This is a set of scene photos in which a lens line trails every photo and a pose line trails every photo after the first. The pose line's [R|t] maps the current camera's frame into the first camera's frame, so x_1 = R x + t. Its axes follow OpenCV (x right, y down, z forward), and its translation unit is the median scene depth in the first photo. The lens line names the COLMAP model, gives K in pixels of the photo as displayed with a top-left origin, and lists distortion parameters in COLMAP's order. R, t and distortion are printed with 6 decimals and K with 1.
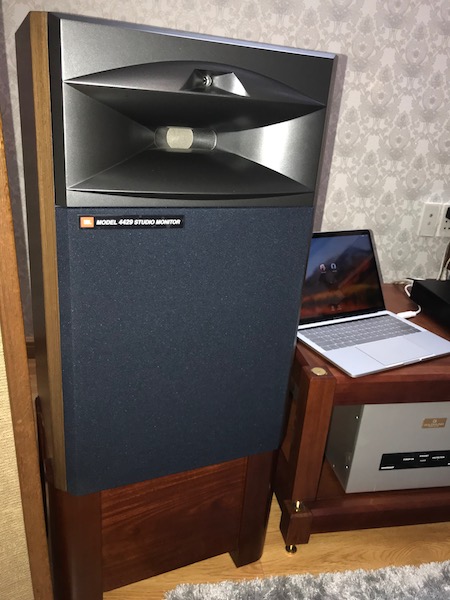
lens RADIAL K [[489.5, 0, 225.0], [0, 489.5, 300.0], [0, 0, 1]] dist [-0.003925, -0.014238]
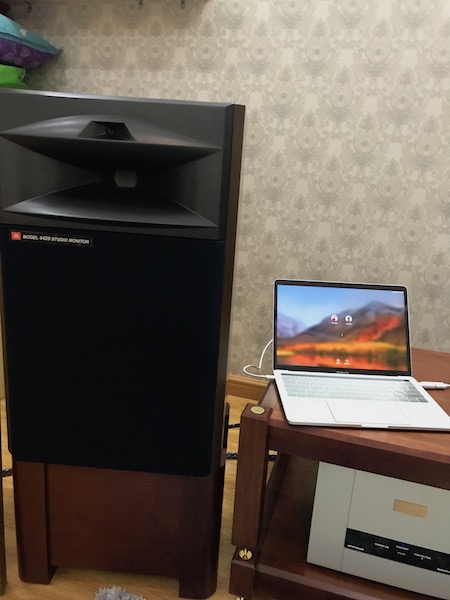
lens RADIAL K [[480.6, 0, 225.0], [0, 480.6, 300.0], [0, 0, 1]] dist [0.006375, 0.006331]
pose [[0.899120, 0.107127, -0.424390, 0.477263], [-0.160134, 0.982877, -0.091159, 0.023129], [0.407358, 0.149922, 0.900879, 0.055857]]
